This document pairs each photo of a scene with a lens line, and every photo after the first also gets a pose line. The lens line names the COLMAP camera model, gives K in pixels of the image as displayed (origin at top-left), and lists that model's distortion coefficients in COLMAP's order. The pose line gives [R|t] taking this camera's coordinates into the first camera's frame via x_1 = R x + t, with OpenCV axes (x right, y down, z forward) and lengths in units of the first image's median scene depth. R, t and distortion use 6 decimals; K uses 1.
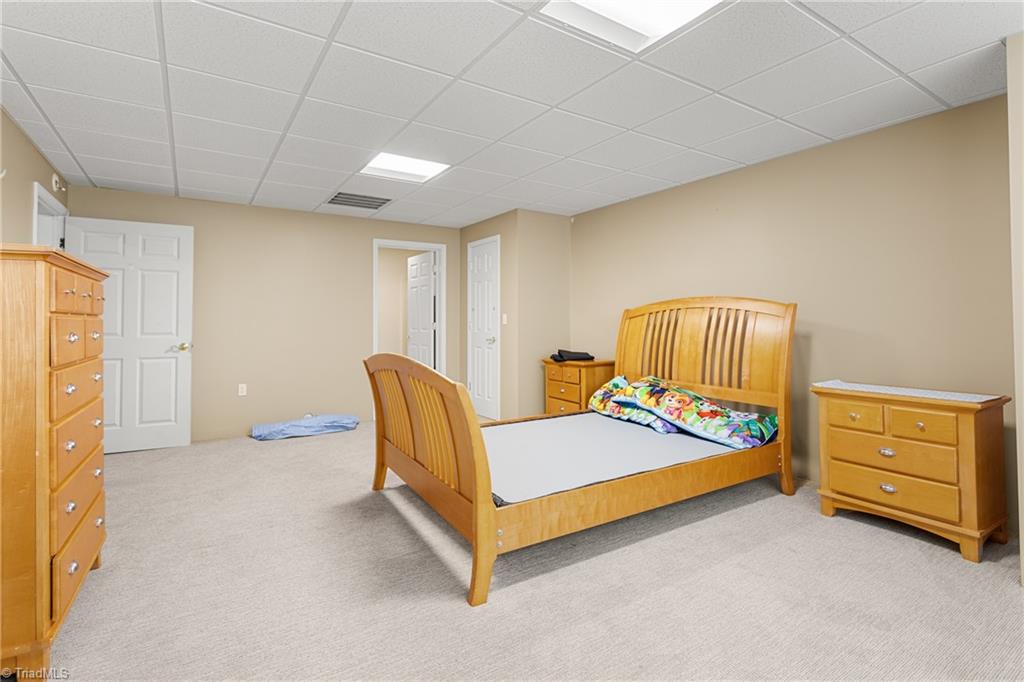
lens RADIAL K [[492.2, 0, 511.1], [0, 492.2, 317.6], [0, 0, 1]] dist [0.001608, 0.000197]
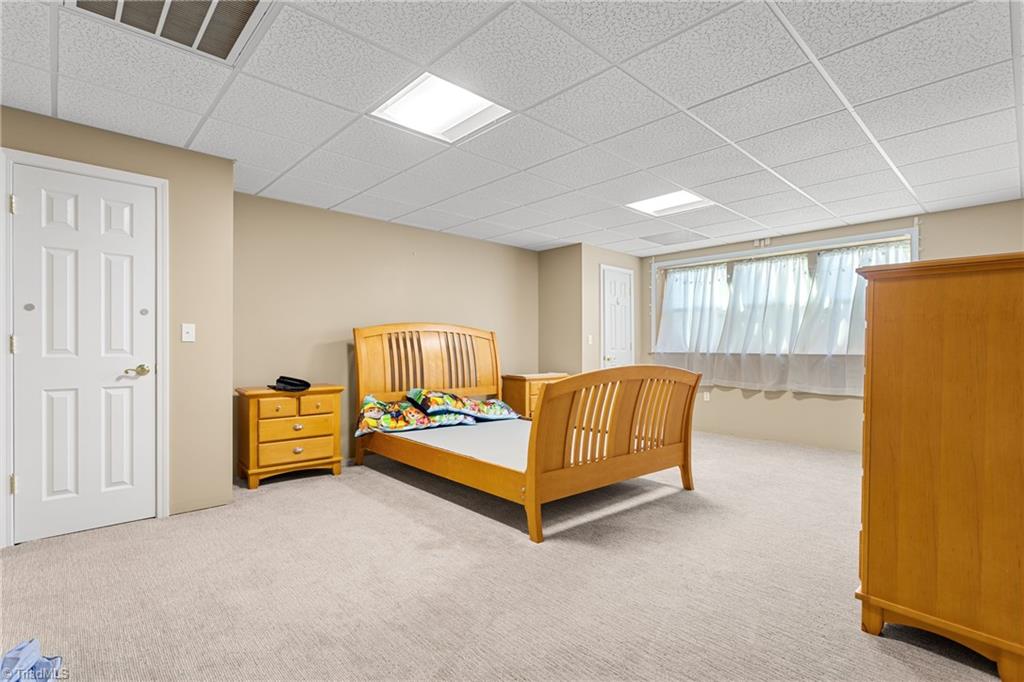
lens RADIAL K [[489.5, 0, 512.0], [0, 489.5, 341.0], [0, 0, 1]] dist [0.001011, 0.000220]
pose [[-0.177298, 0.016857, 0.984013, -0.976129], [-0.014211, 0.999705, -0.019686, 0.029485], [-0.984055, -0.017474, -0.177006, 1.086345]]
